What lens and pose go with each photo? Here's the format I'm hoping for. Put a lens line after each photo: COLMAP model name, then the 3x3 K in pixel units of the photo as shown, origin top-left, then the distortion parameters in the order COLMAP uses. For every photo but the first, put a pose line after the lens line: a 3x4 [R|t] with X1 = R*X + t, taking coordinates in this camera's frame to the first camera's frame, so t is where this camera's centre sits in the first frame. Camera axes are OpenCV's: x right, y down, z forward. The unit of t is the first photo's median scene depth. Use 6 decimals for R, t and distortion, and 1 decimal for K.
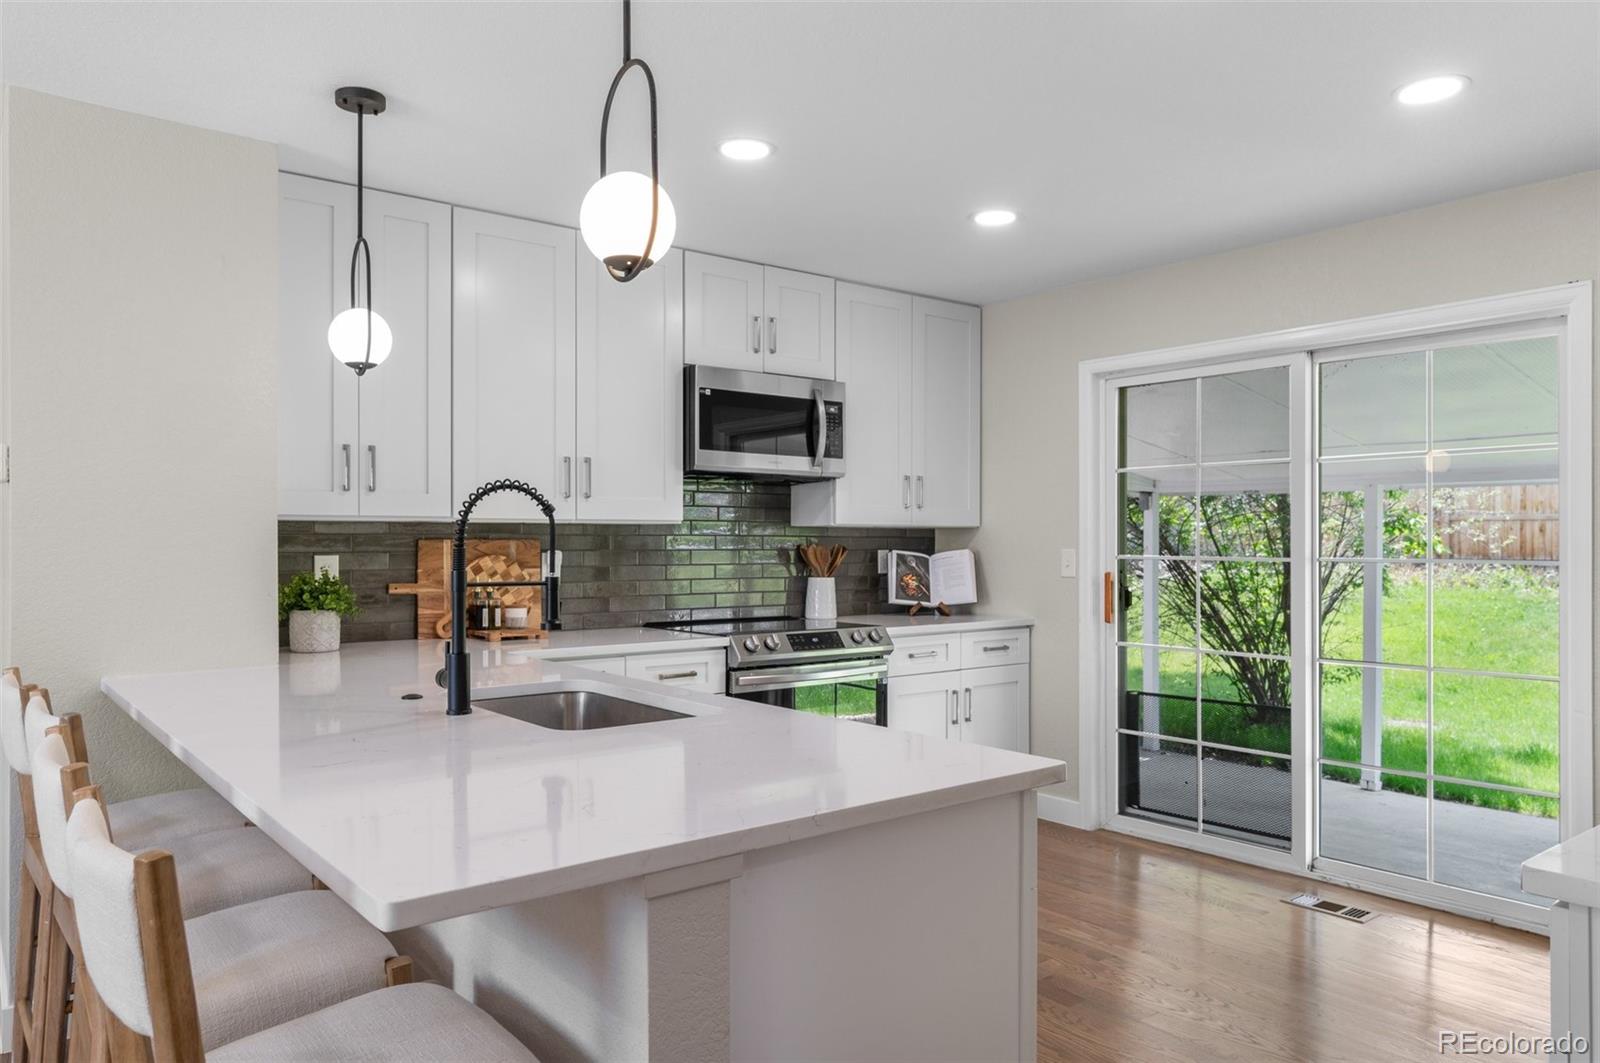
lens RADIAL K [[1101.2, 0, 800.5], [0, 1101.2, 532.2], [0, 0, 1]] dist [-0.007716, 0.009284]
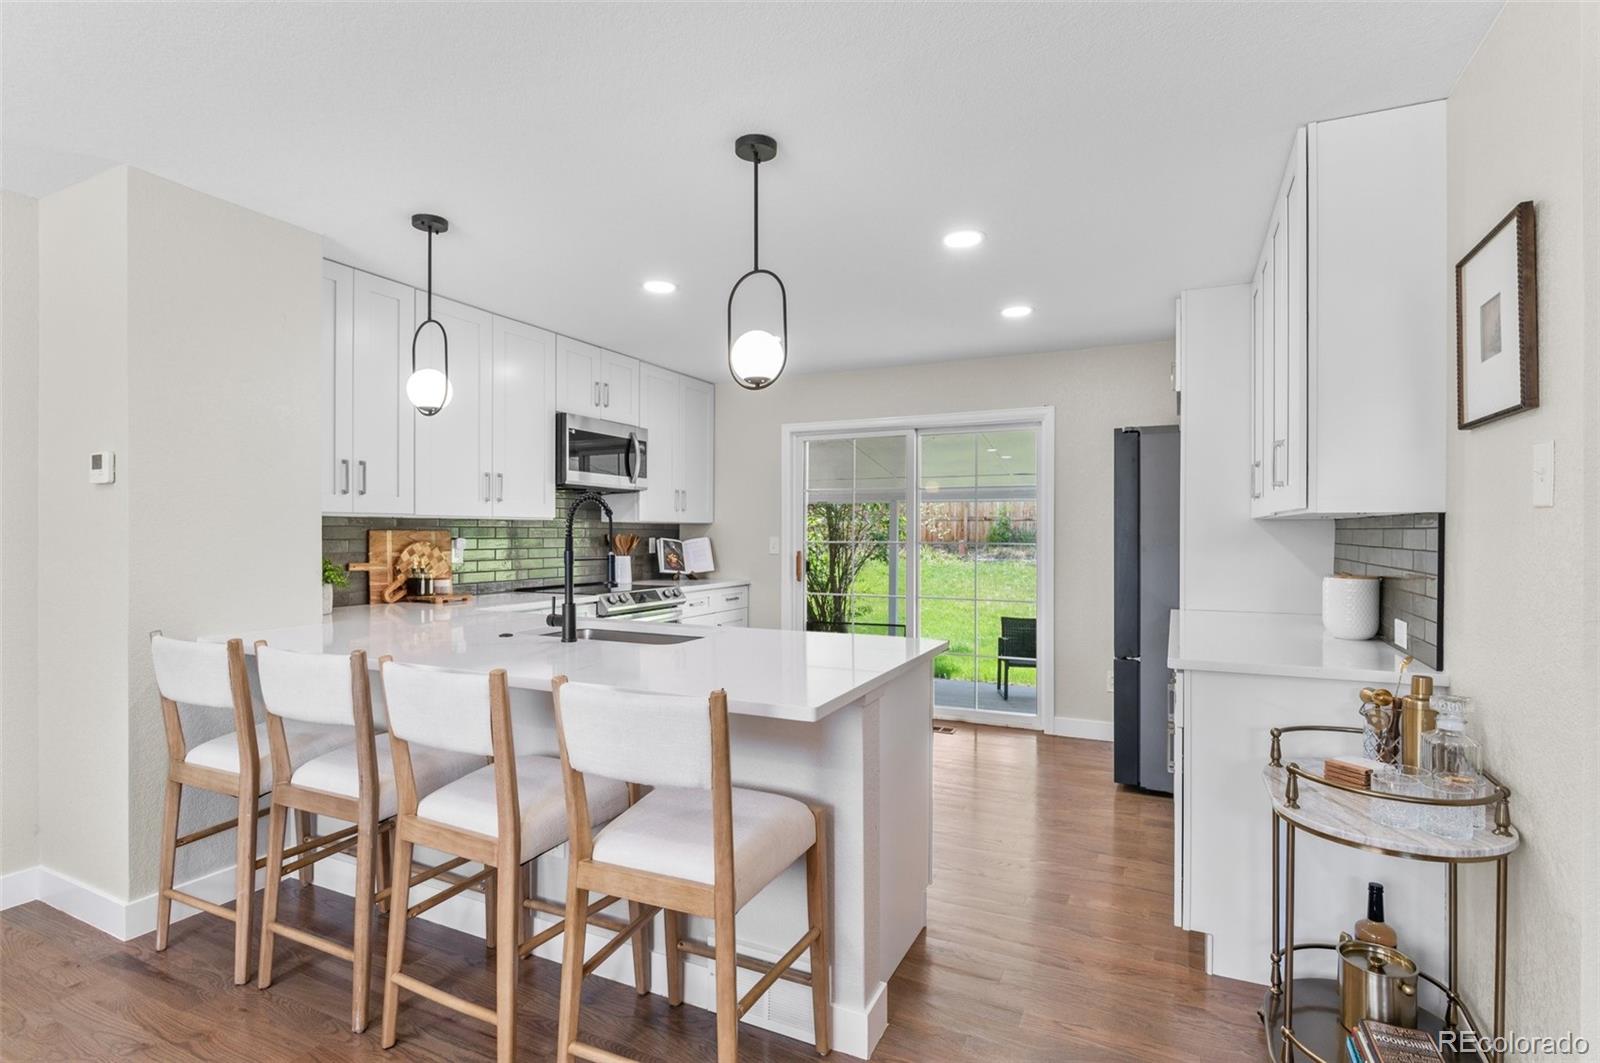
lens RADIAL K [[785.0, 0, 801.5], [0, 785.0, 534.9], [0, 0, 1]] dist [-0.007773, 0.001941]
pose [[0.898308, 0.000872, 0.439365, -0.264623], [-0.006027, 0.999928, 0.010340, -0.000794], [-0.439324, -0.011936, 0.898249, -0.083465]]
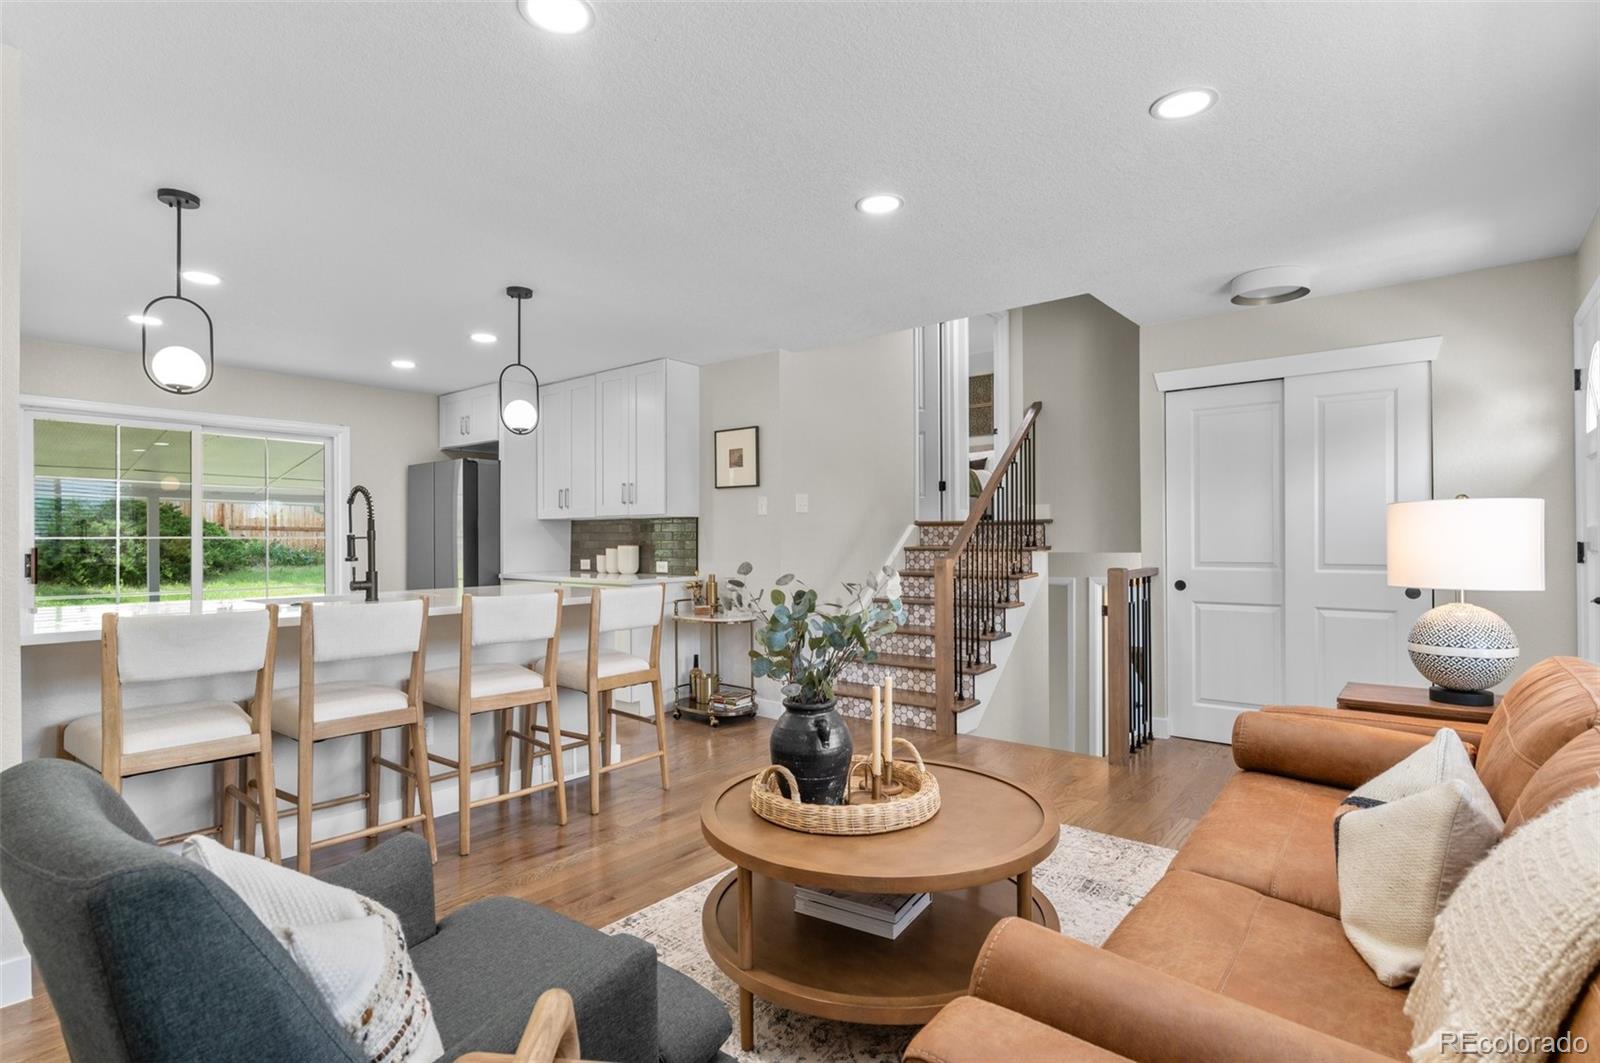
lens RADIAL K [[785.0, 0, 793.2], [0, 785.0, 531.6], [0, 0, 1]] dist [-0.007773, 0.001941]
pose [[-0.216089, 0.010700, 0.976315, -0.988387], [-0.004253, 0.999920, -0.011900, 0.025738], [-0.976364, -0.006724, -0.216026, 0.287498]]
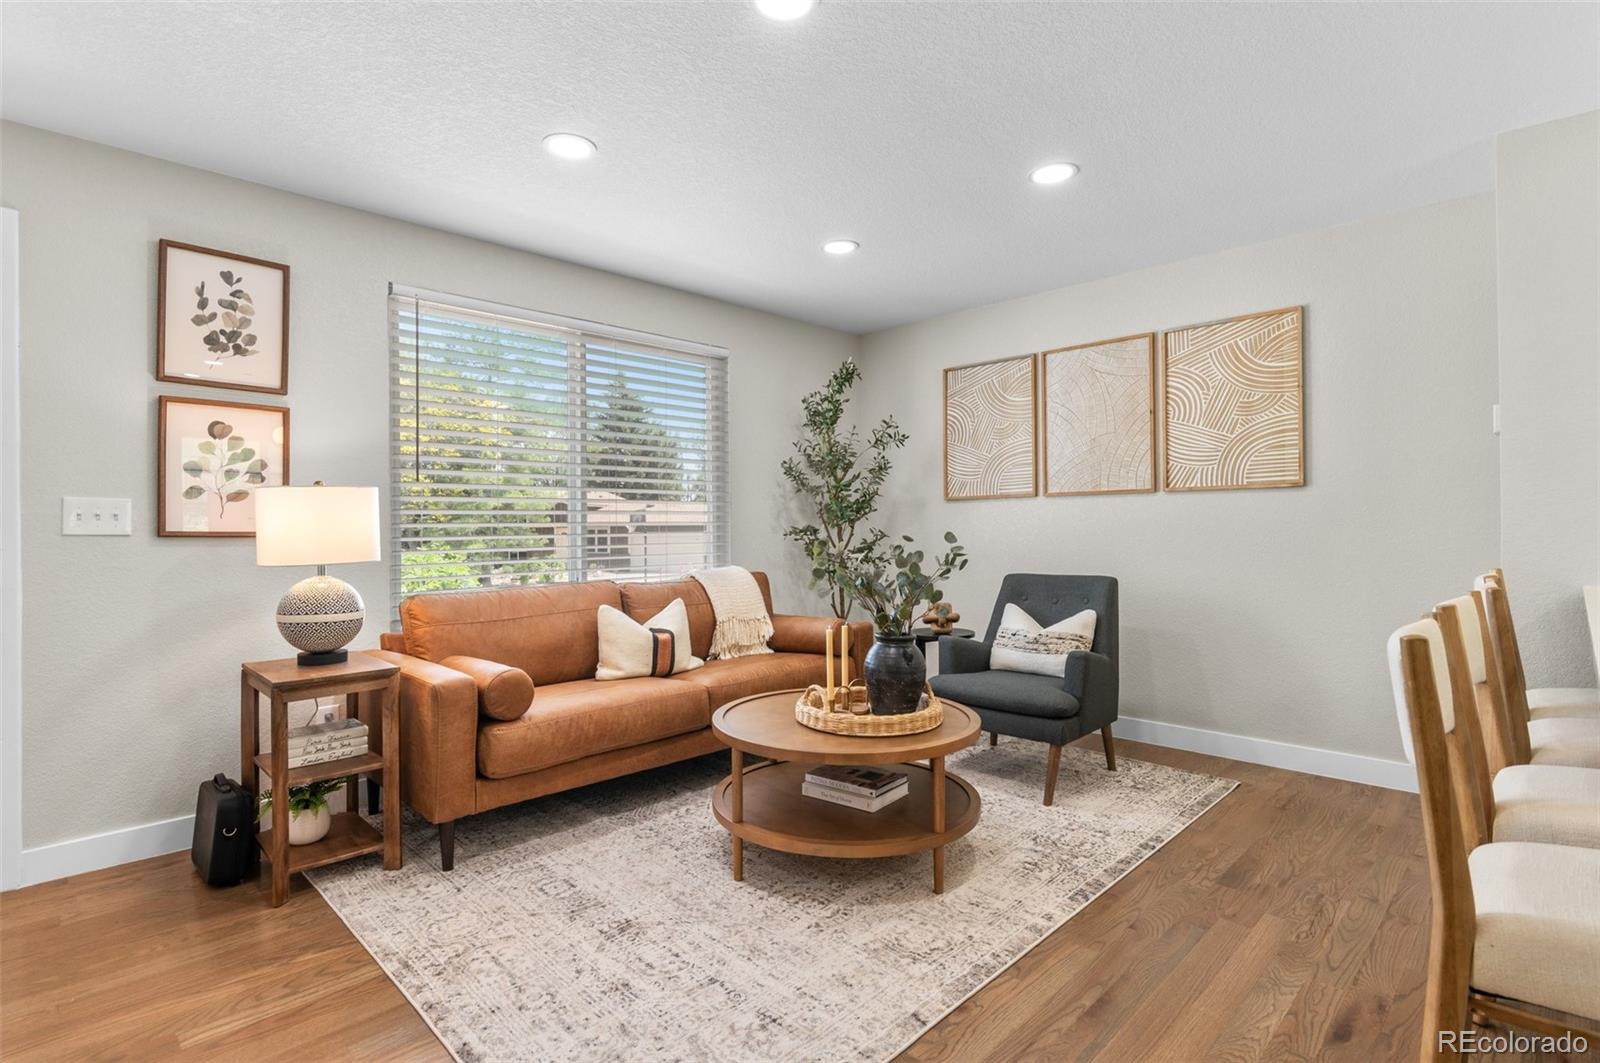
lens RADIAL K [[785.0, 0, 793.1], [0, 785.0, 526.5], [0, 0, 1]] dist [-0.007773, 0.001941]
pose [[0.117845, -0.000037, -0.993032, 0.074585], [0.014754, 0.999890, 0.001714, 0.034236], [0.992922, -0.014853, 0.117832, 0.020423]]
